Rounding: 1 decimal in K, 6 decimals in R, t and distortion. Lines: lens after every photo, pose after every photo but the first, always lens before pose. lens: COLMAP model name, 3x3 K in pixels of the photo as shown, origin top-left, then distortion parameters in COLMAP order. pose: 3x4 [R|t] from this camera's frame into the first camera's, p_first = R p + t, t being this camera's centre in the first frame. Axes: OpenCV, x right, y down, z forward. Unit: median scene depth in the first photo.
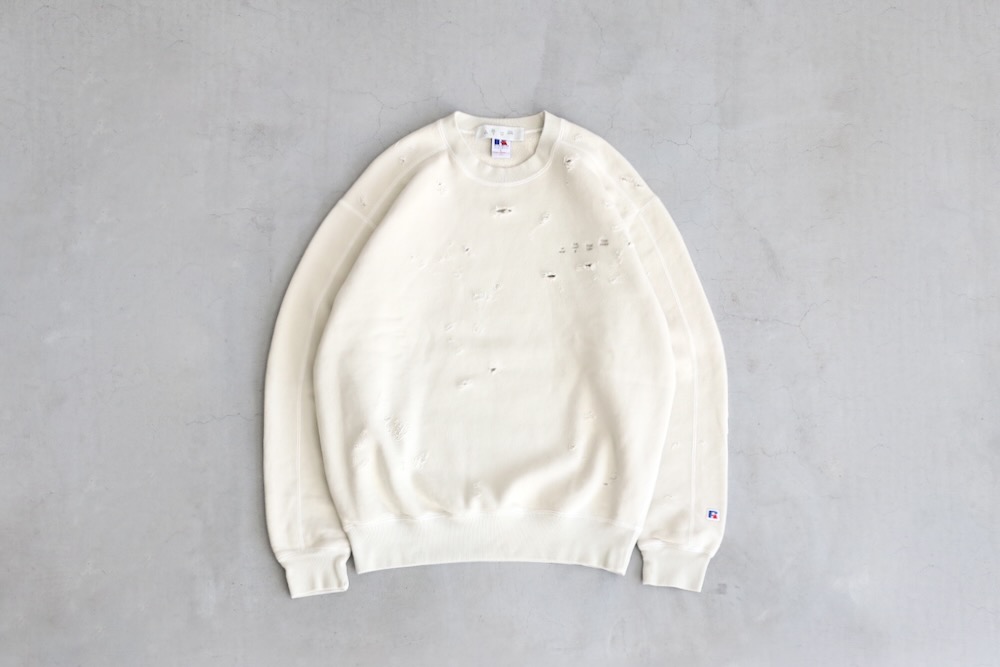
lens RADIAL K [[1492.8, 0, 500.0], [0, 1492.8, 333.5], [0, 0, 1]] dist [-0.130241, 0.037177]
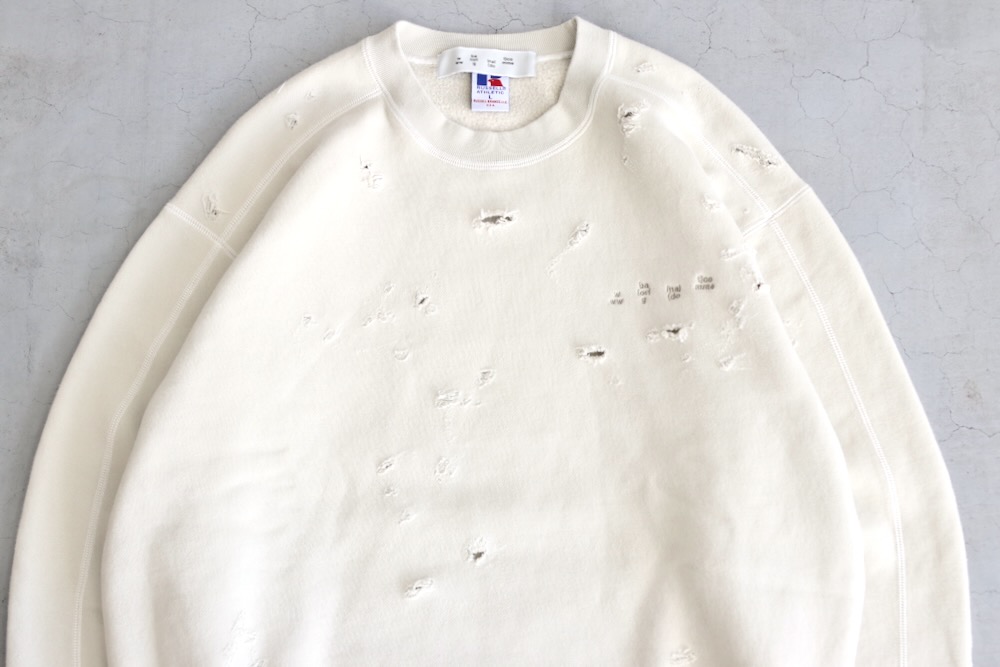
lens RADIAL K [[1289.7, 0, 500.0], [0, 1289.7, 333.5], [0, 0, 1]] dist [-0.085905, 0.036312]
pose [[0.999674, -0.015820, -0.020031, 0.011554], [0.016495, 0.999286, 0.033980, -0.059285], [0.019479, -0.034299, 0.999222, 0.576758]]
